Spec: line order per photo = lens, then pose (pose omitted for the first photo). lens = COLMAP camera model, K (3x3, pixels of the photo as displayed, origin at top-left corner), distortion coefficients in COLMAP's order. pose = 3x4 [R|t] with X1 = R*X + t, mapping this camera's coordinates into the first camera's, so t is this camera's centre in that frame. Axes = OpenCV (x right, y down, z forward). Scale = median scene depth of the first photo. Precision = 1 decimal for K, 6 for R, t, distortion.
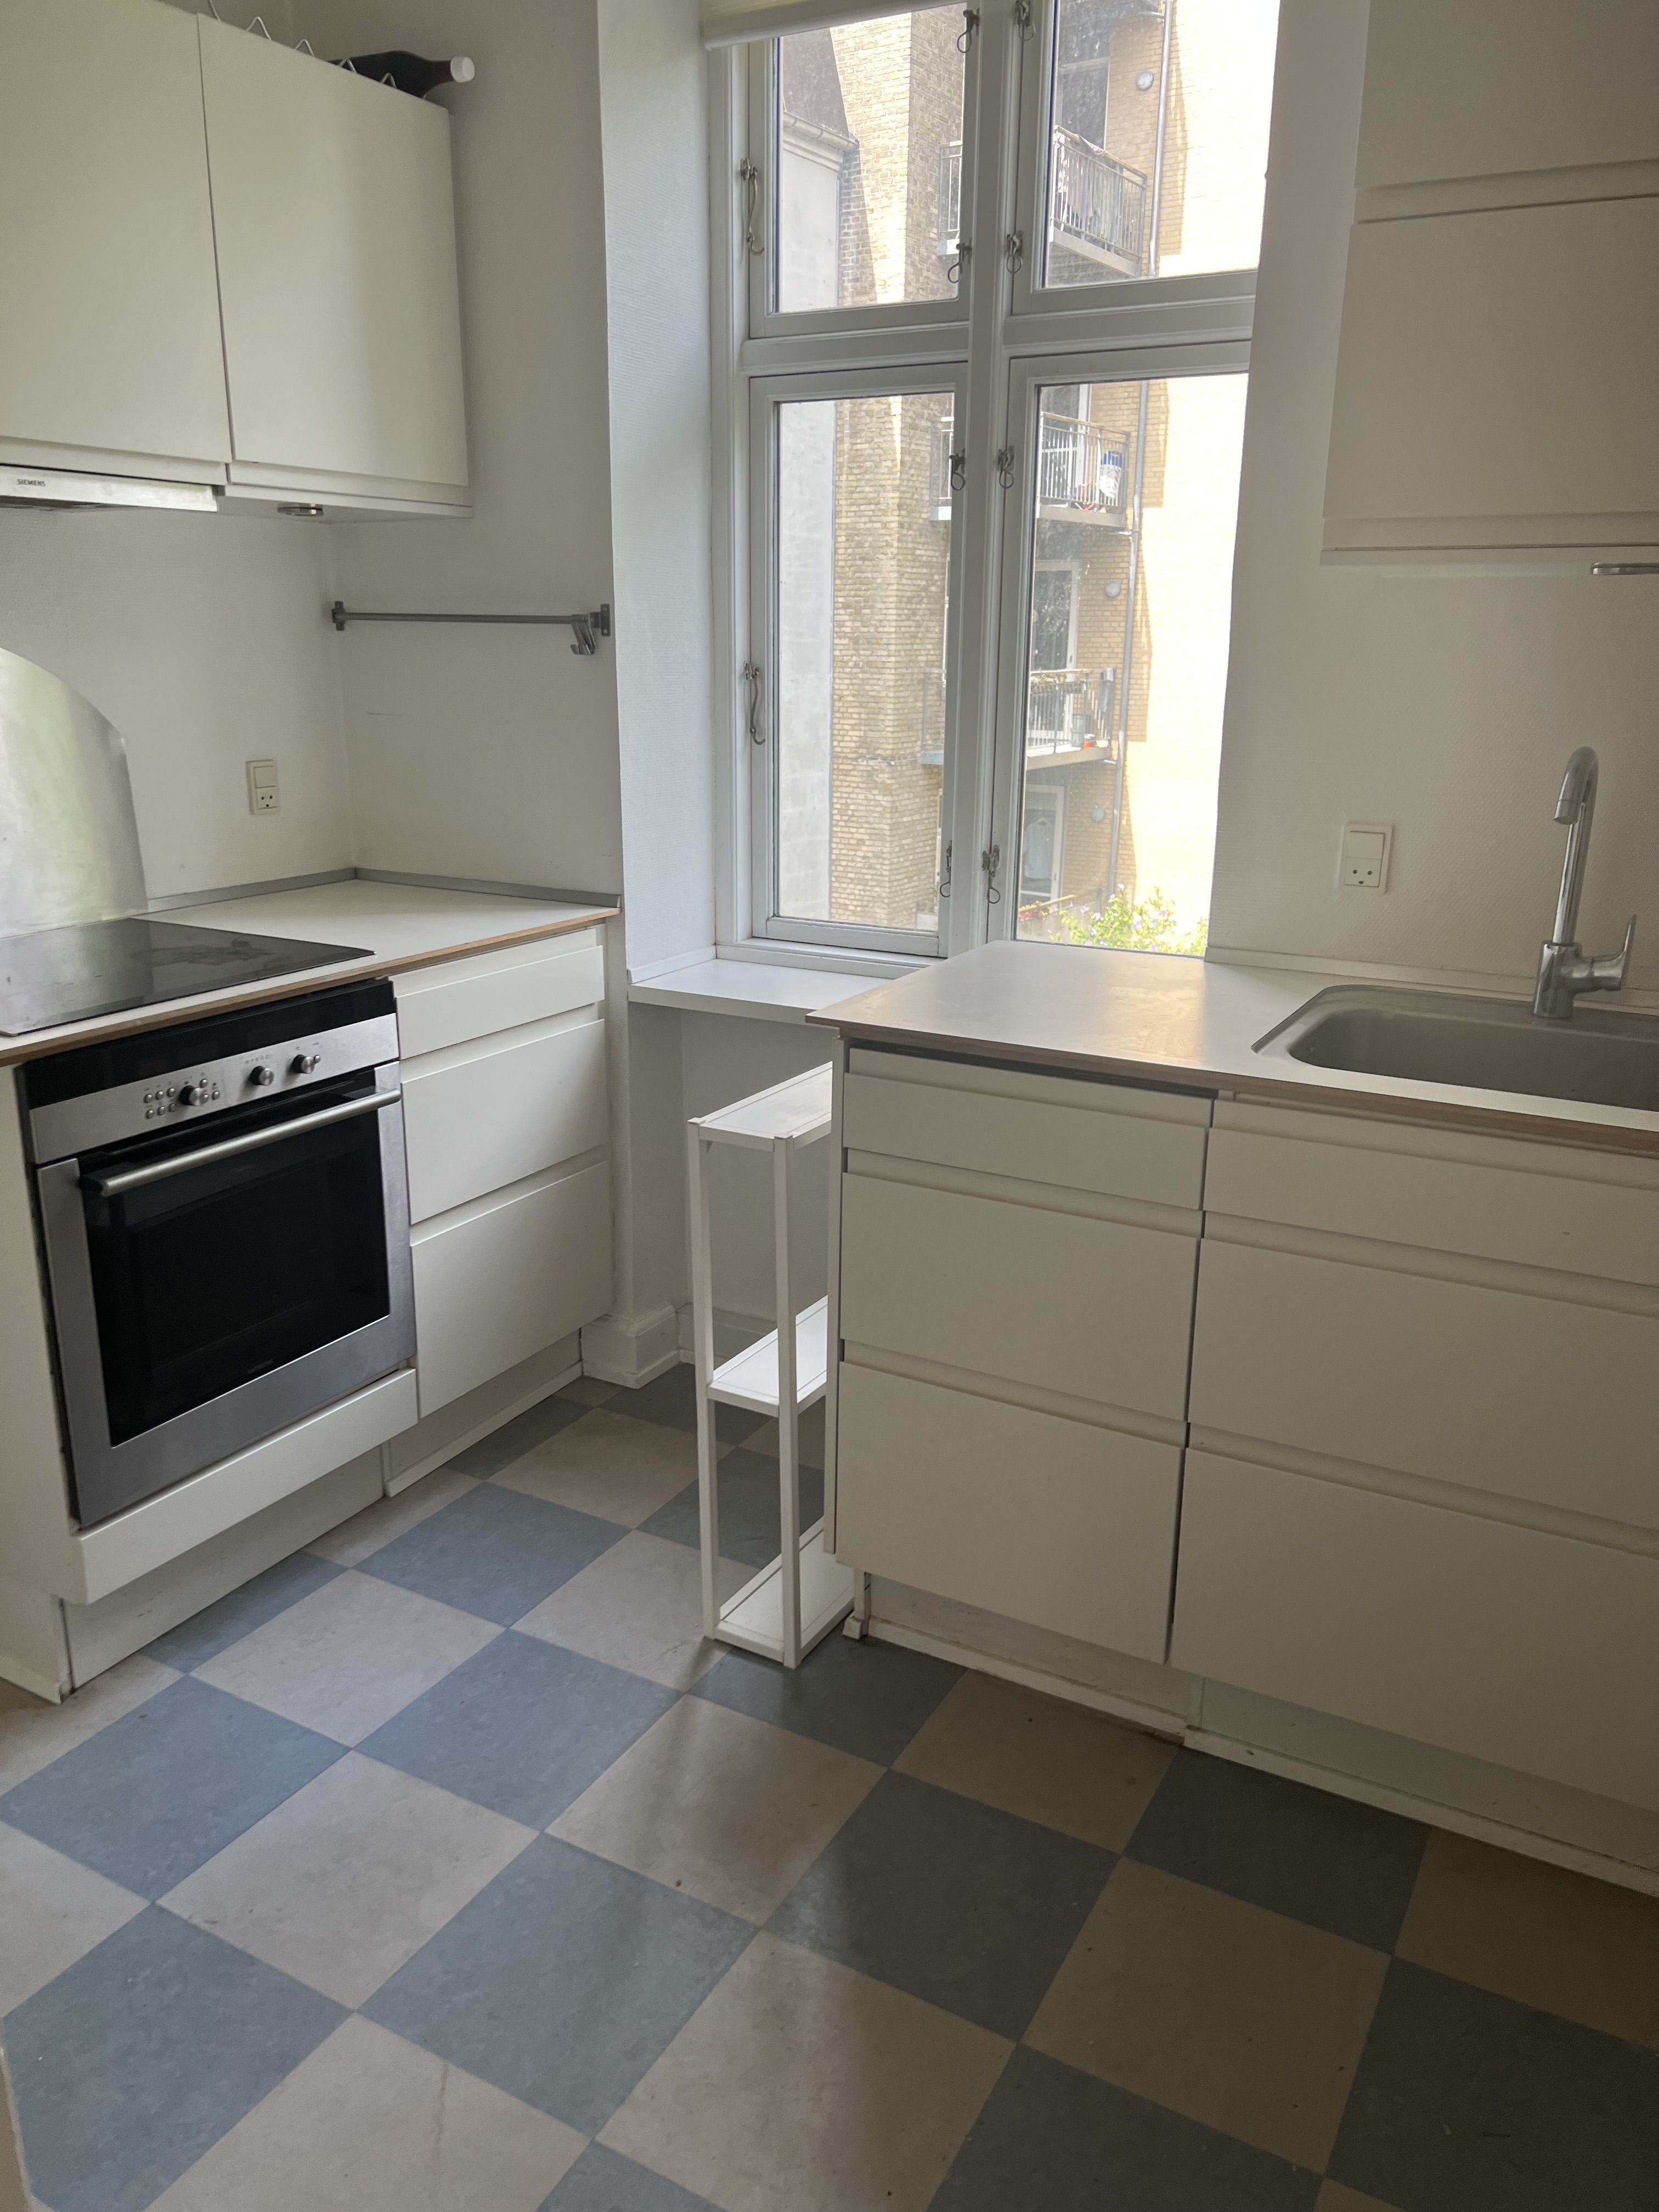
lens RADIAL K [[1648.6, 0, 823.5], [0, 1648.6, 1123.1], [0, 0, 1]] dist [0.009357, 0.000345]
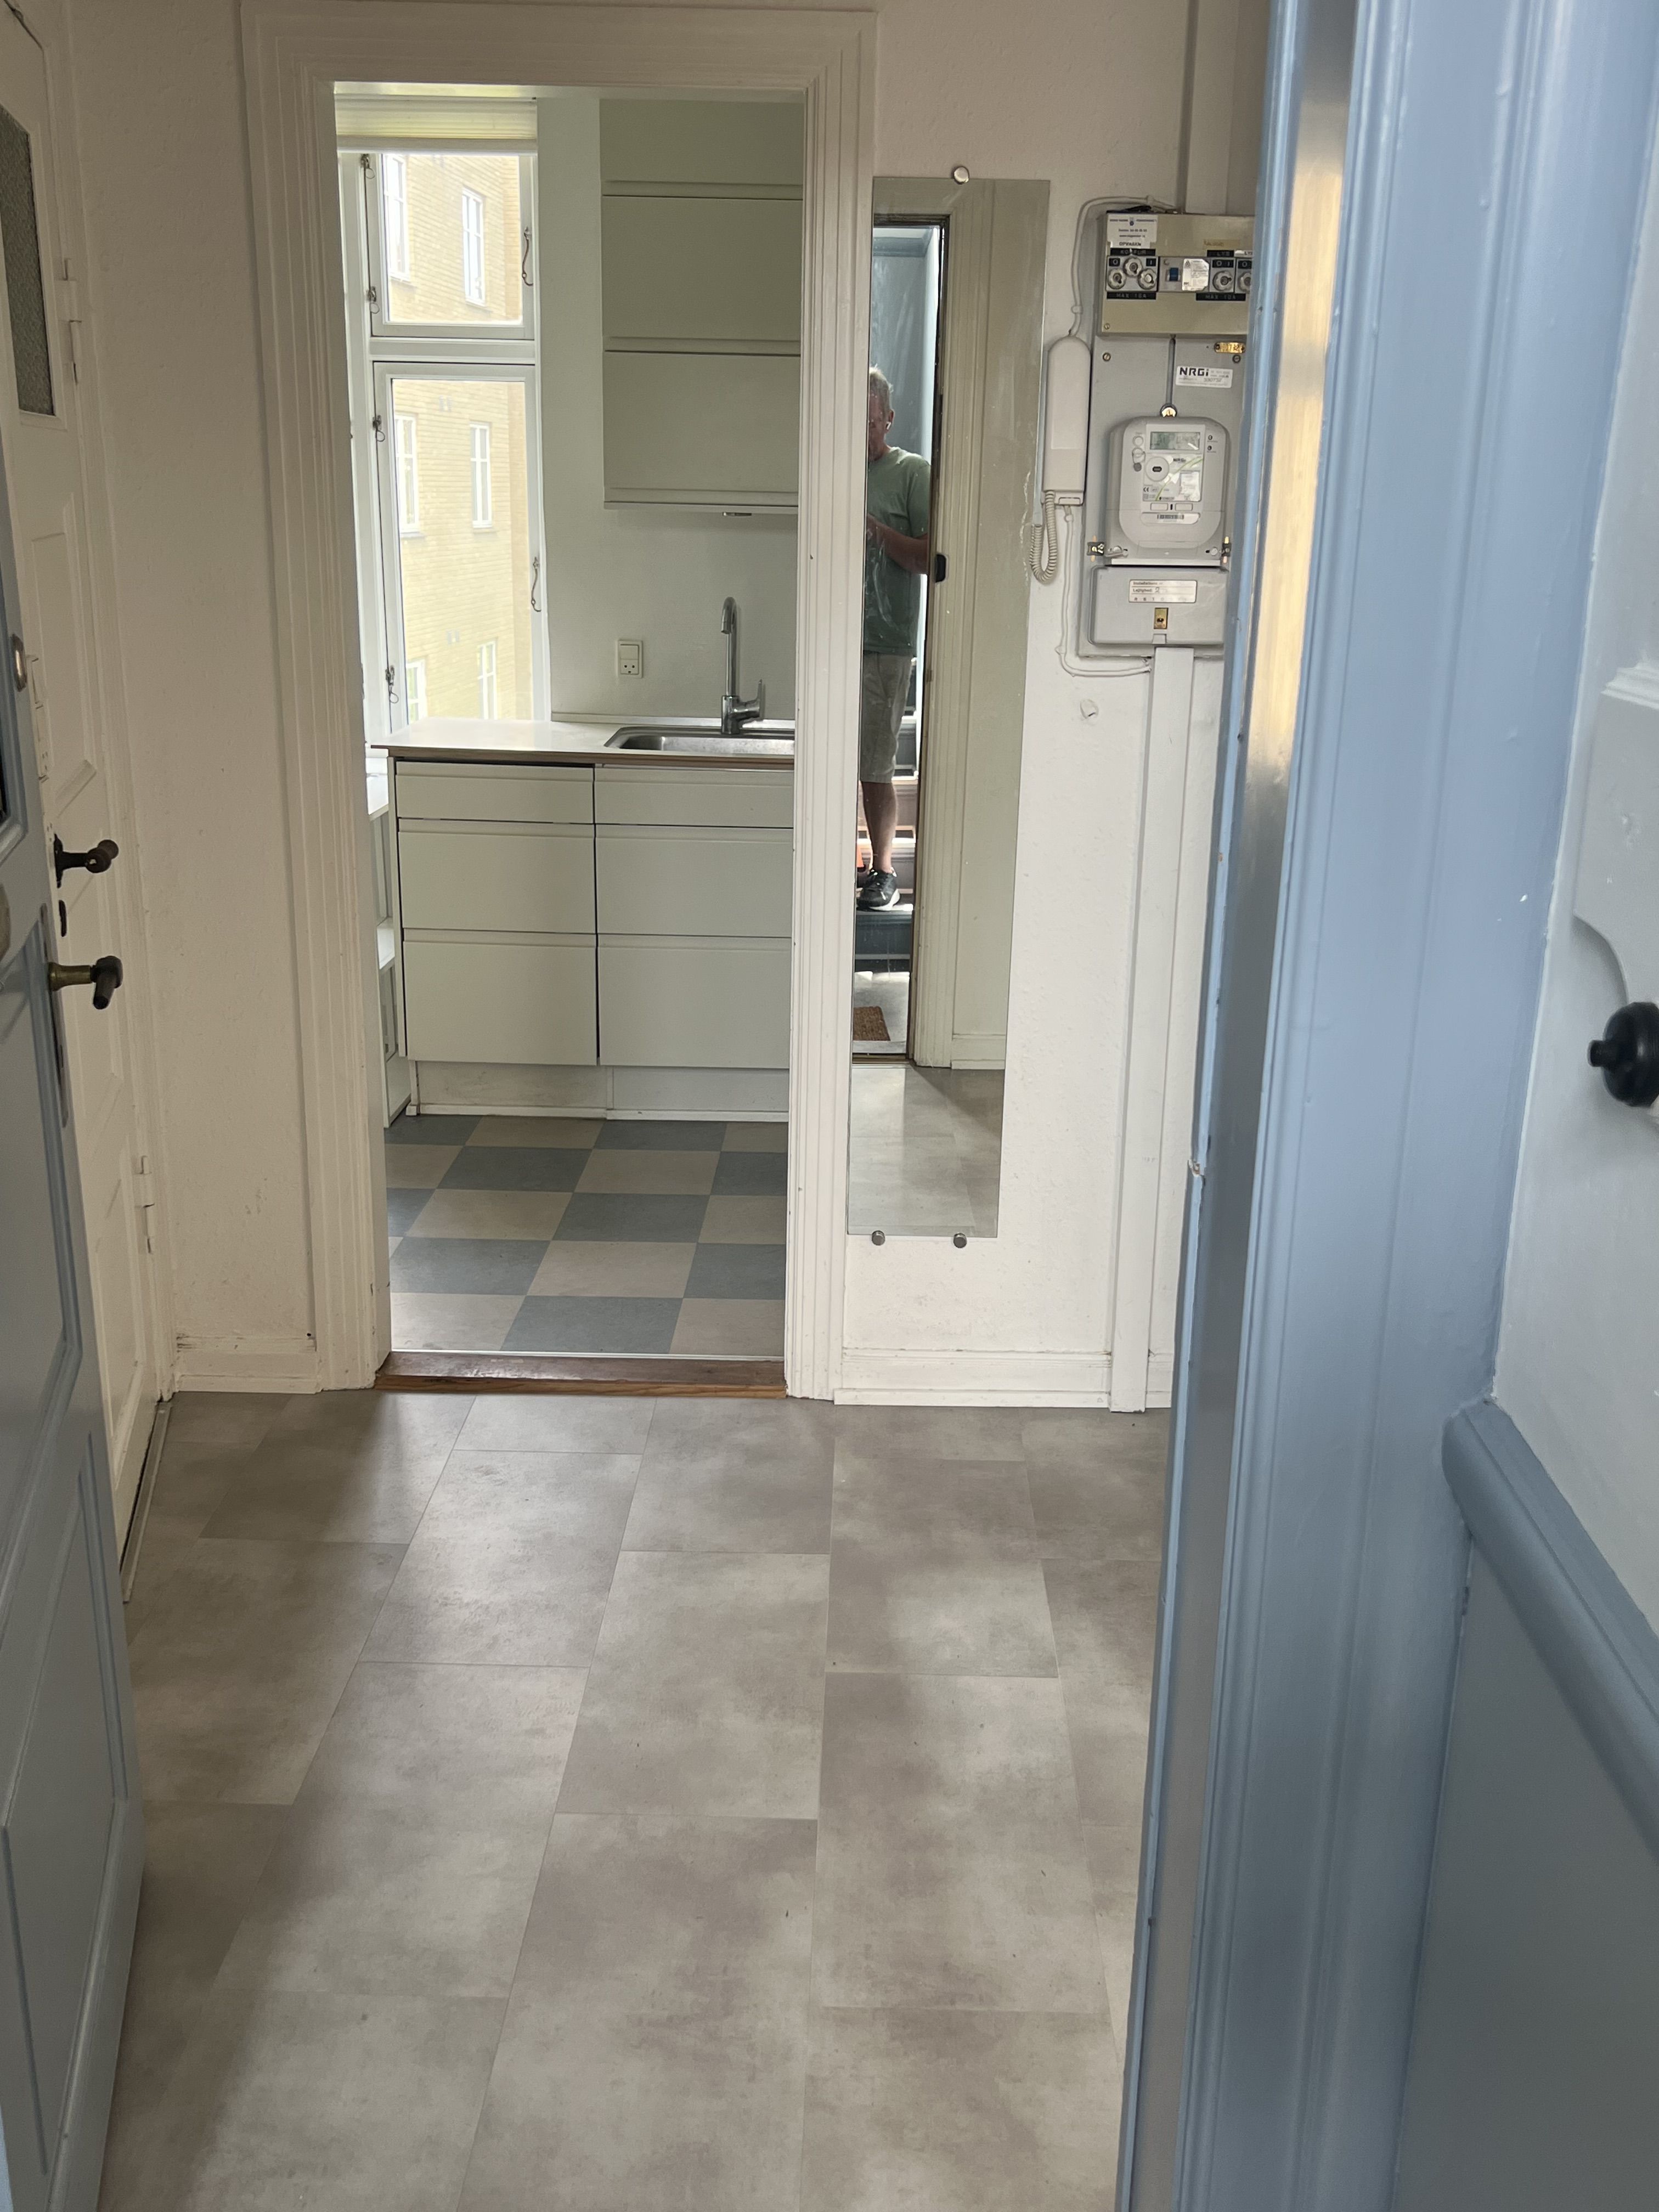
lens RADIAL K [[2041.4, 0, 838.8], [0, 2041.4, 1108.2], [0, 0, 1]] dist [0.008032, 0.000000]
pose [[0.878480, -0.130538, 0.459601, -0.578679], [0.122137, 0.991346, 0.048115, 0.255717], [-0.461905, 0.013866, 0.886821, -1.126176]]
